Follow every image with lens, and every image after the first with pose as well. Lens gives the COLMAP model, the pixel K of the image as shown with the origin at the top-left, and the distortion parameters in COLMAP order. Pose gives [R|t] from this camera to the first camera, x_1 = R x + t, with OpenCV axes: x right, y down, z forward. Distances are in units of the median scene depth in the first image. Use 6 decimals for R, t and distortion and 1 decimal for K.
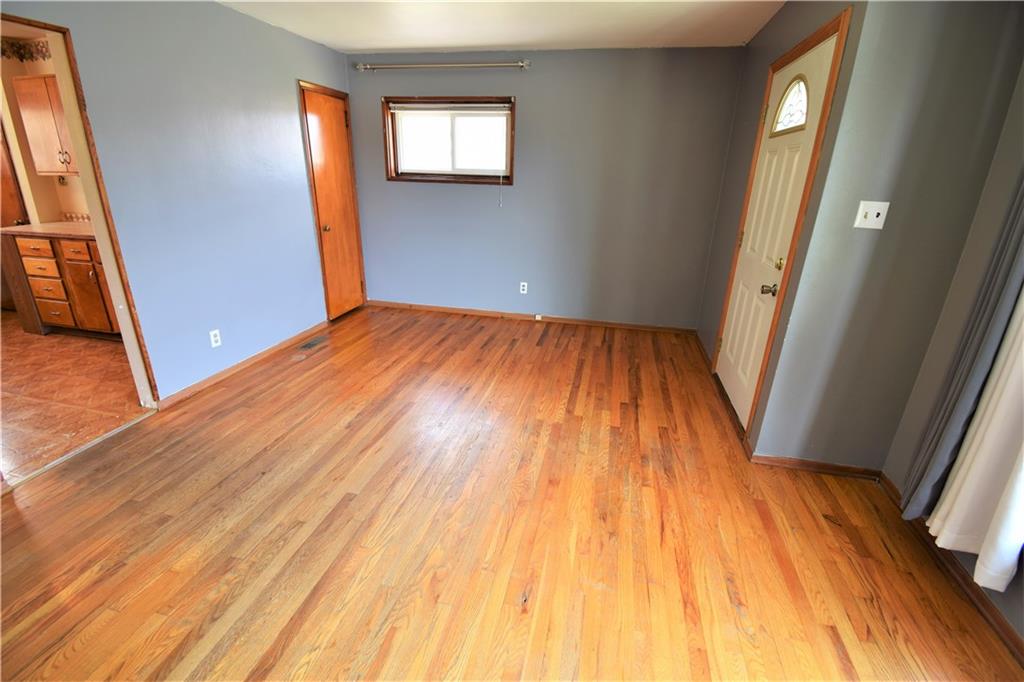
lens RADIAL K [[451.2, 0, 515.5], [0, 451.2, 338.0], [0, 0, 1]] dist [0.022349, -0.026888]
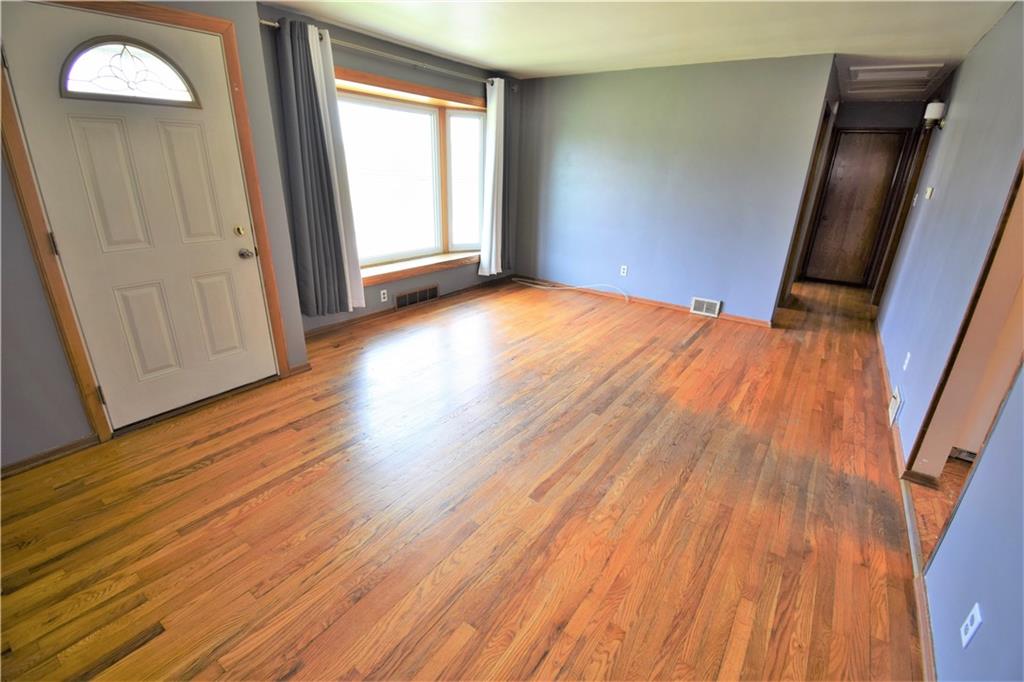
lens RADIAL K [[451.2, 0, 515.5], [0, 451.2, 338.0], [0, 0, 1]] dist [0.022349, -0.026888]
pose [[-0.920599, -0.190695, 0.340782, -0.383356], [0.078029, 0.765237, 0.639003, -0.485105], [-0.382634, 0.614856, -0.689597, 1.295022]]
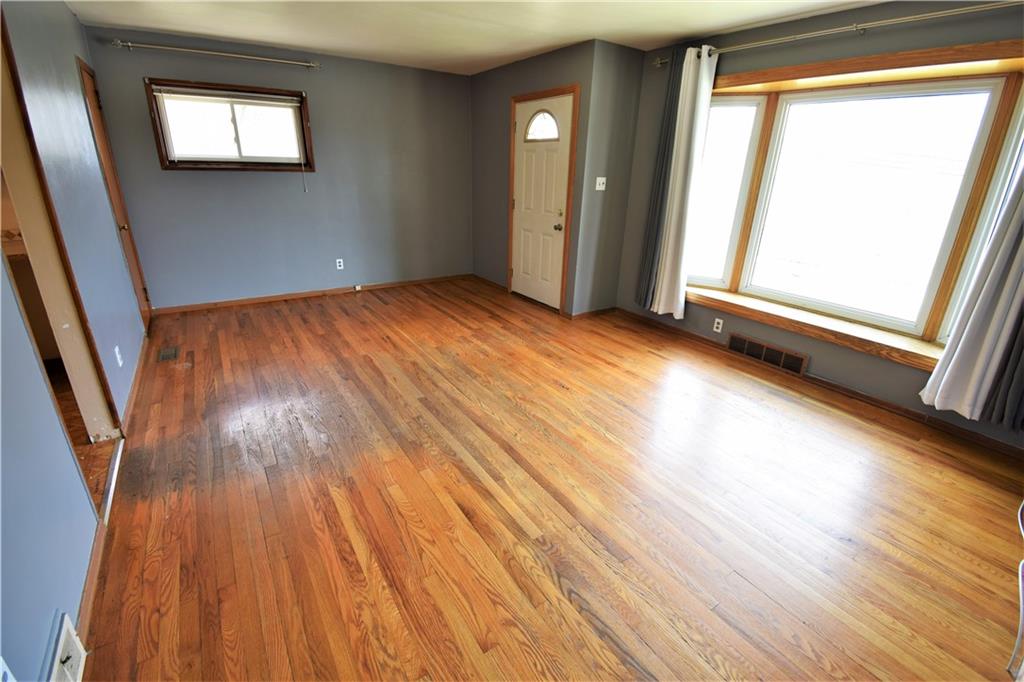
lens RADIAL K [[451.2, 0, 515.5], [0, 451.2, 338.0], [0, 0, 1]] dist [0.022349, -0.026888]
pose [[0.693680, -0.262017, 0.670936, -0.721627], [0.240159, 0.962323, 0.127511, 0.040303], [-0.679067, 0.072679, 0.730470, -0.158211]]
